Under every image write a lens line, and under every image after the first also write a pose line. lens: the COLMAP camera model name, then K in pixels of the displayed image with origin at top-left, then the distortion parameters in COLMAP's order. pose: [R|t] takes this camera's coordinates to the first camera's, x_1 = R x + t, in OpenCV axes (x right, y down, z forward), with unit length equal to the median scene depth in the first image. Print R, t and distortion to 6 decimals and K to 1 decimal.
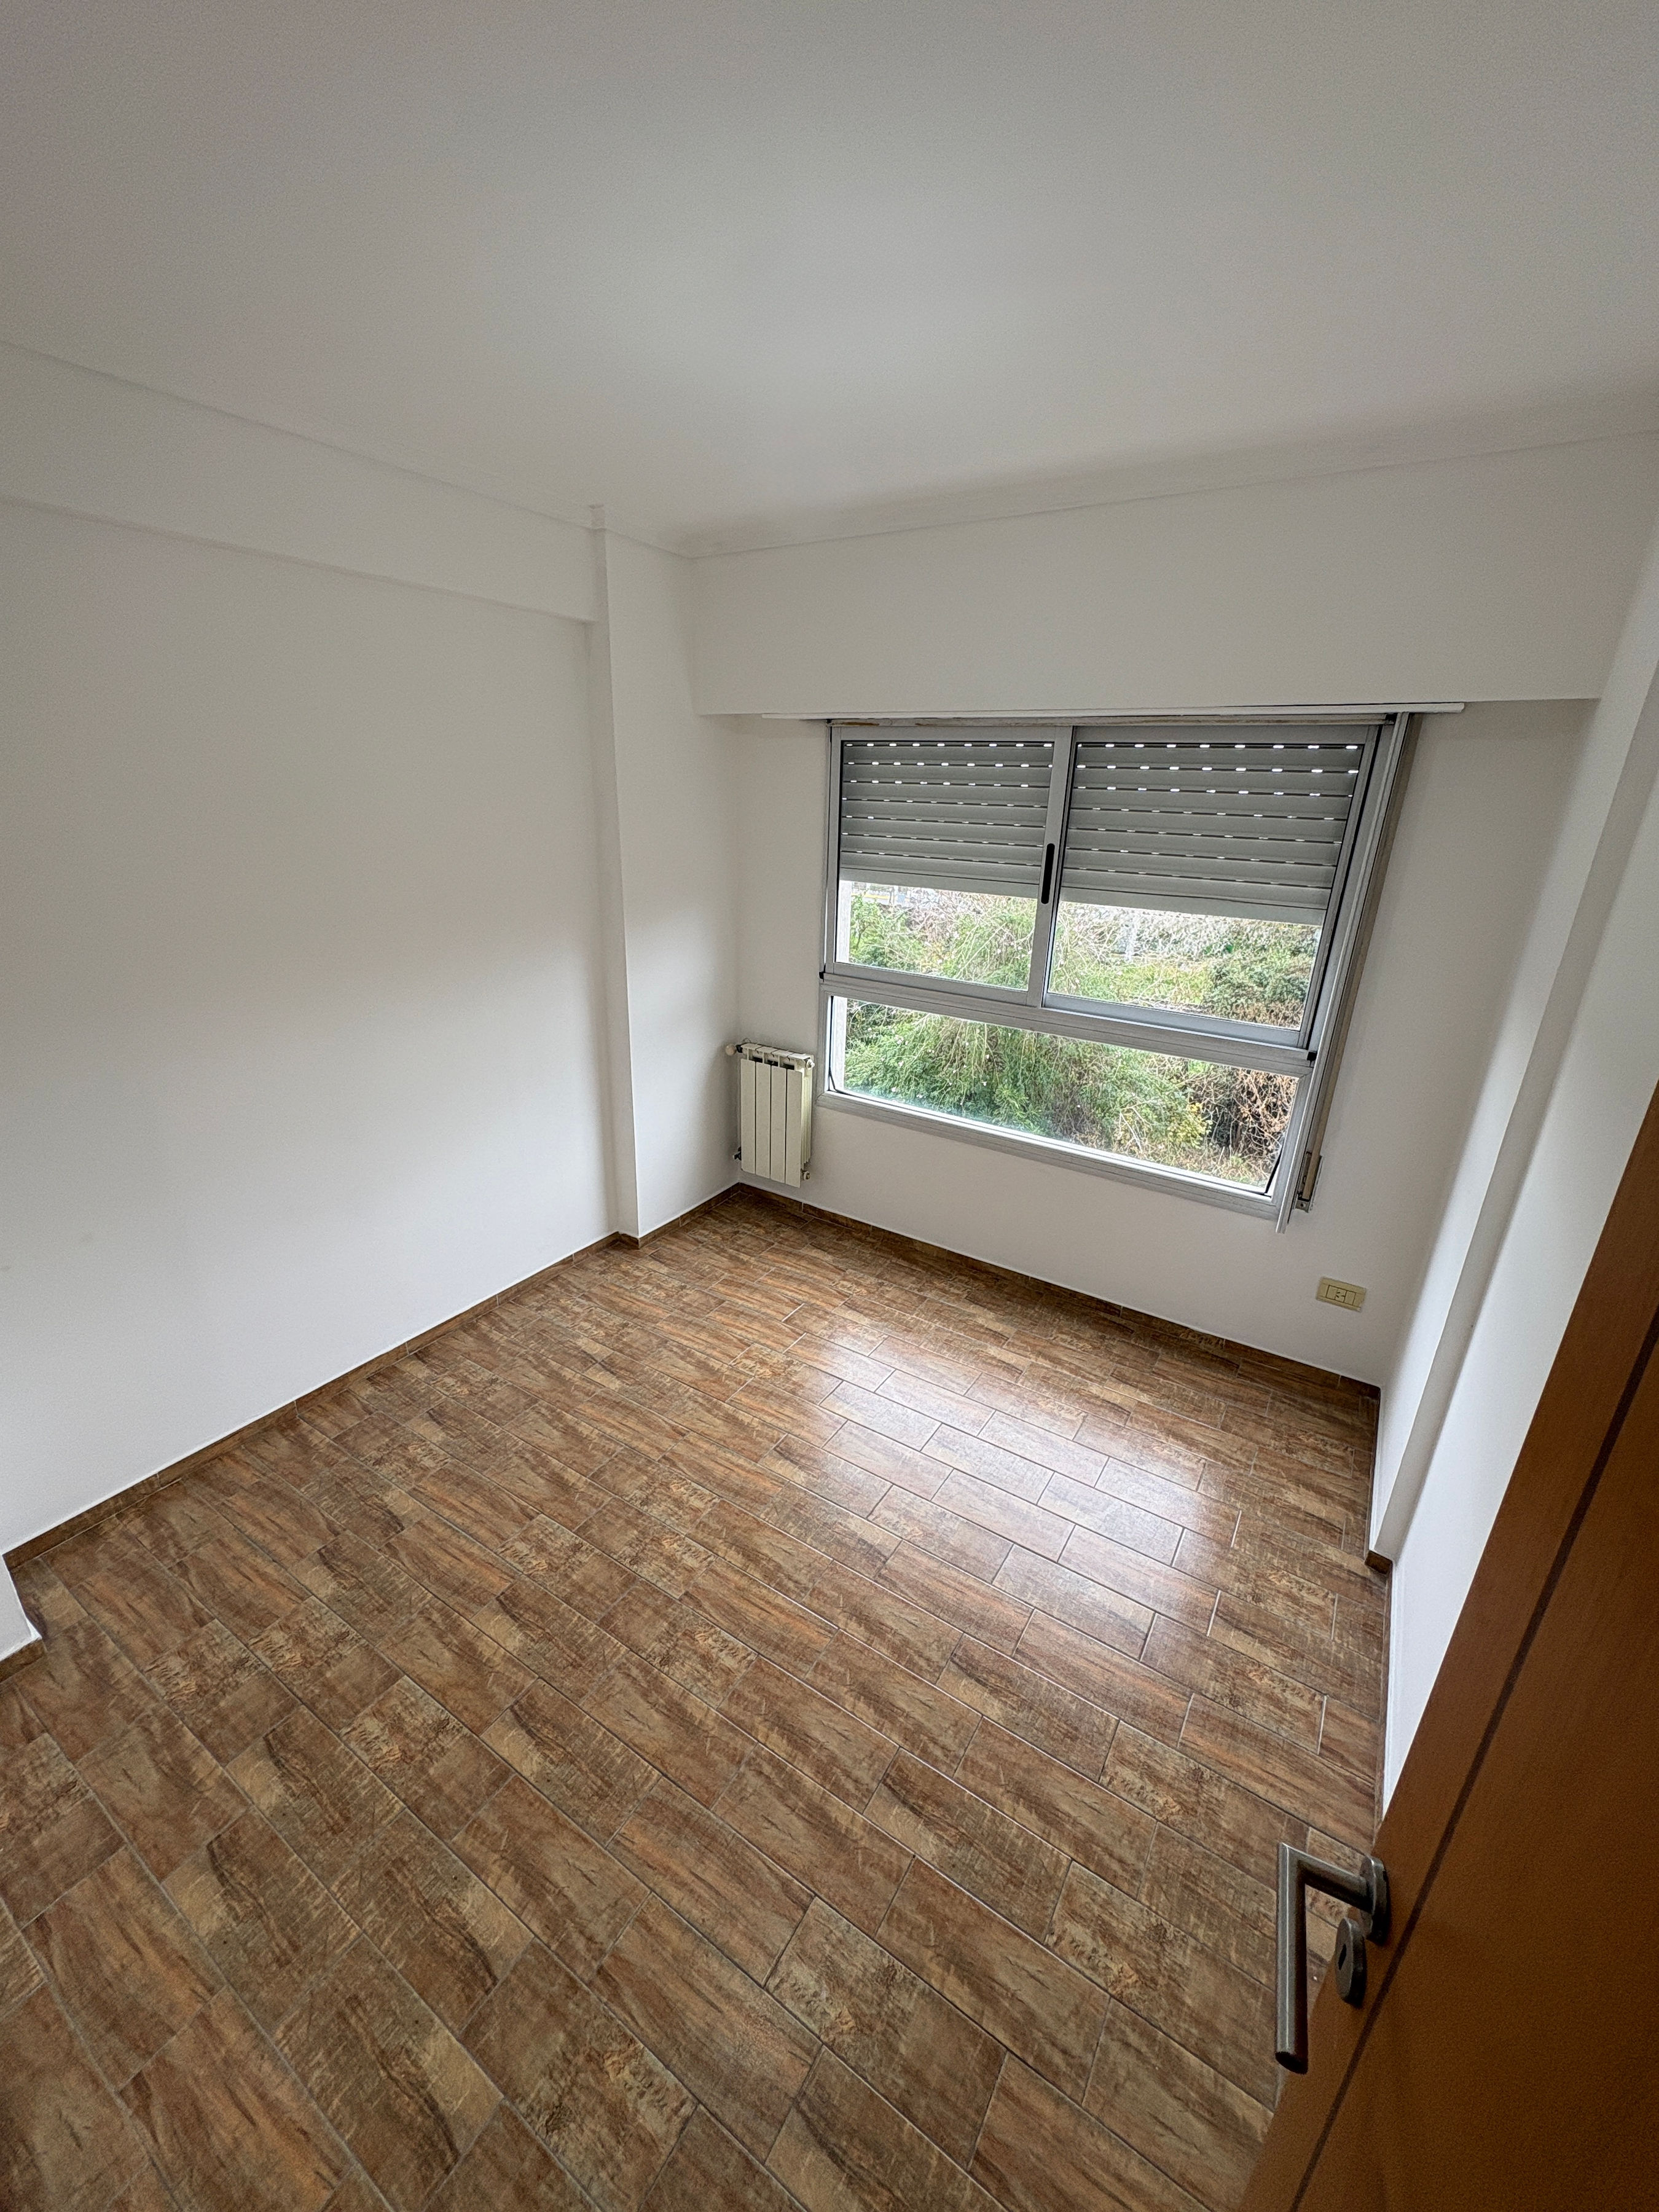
lens RADIAL K [[920.4, 0, 820.5], [0, 920.4, 1076.1], [0, 0, 1]] dist [0.000494, 0.000147]
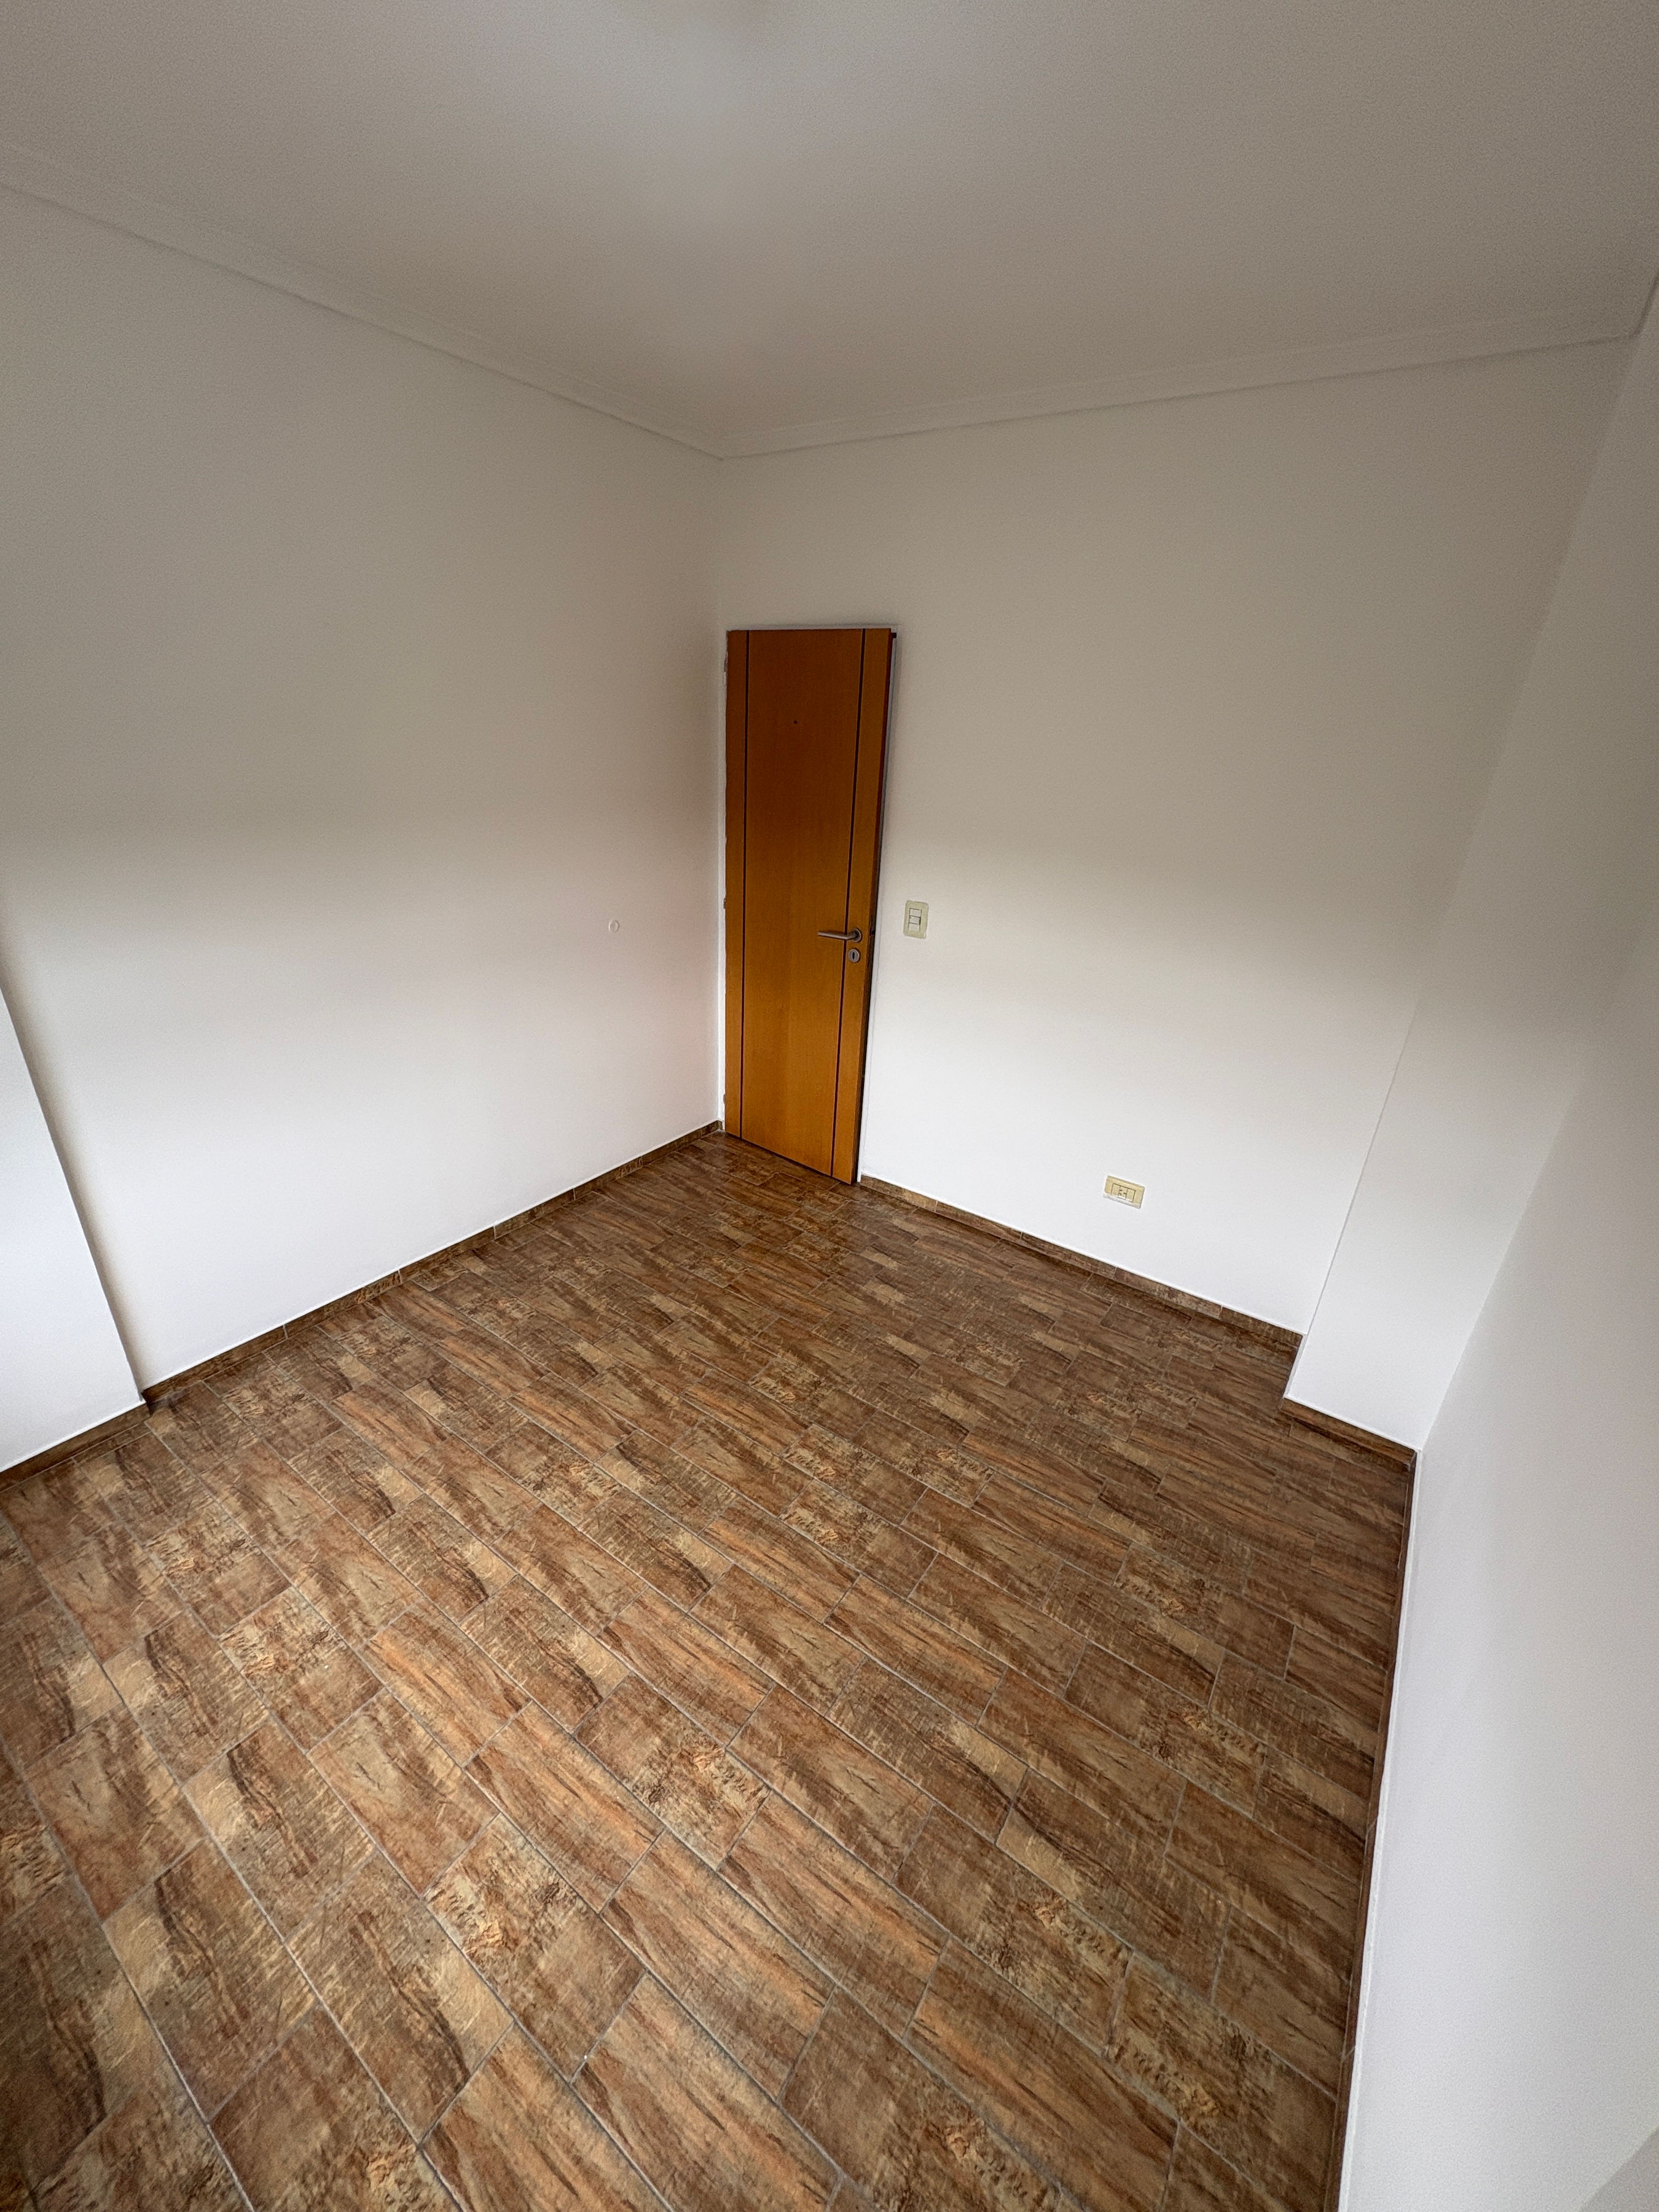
lens RADIAL K [[878.5, 0, 829.5], [0, 878.5, 1106.0], [0, 0, 1]] dist [0.000204, 0.000435]
pose [[-0.996057, -0.088259, -0.009019, -0.127838], [-0.072013, 0.744941, 0.663232, -0.446904], [-0.051818, 0.661266, -0.748359, 1.520804]]
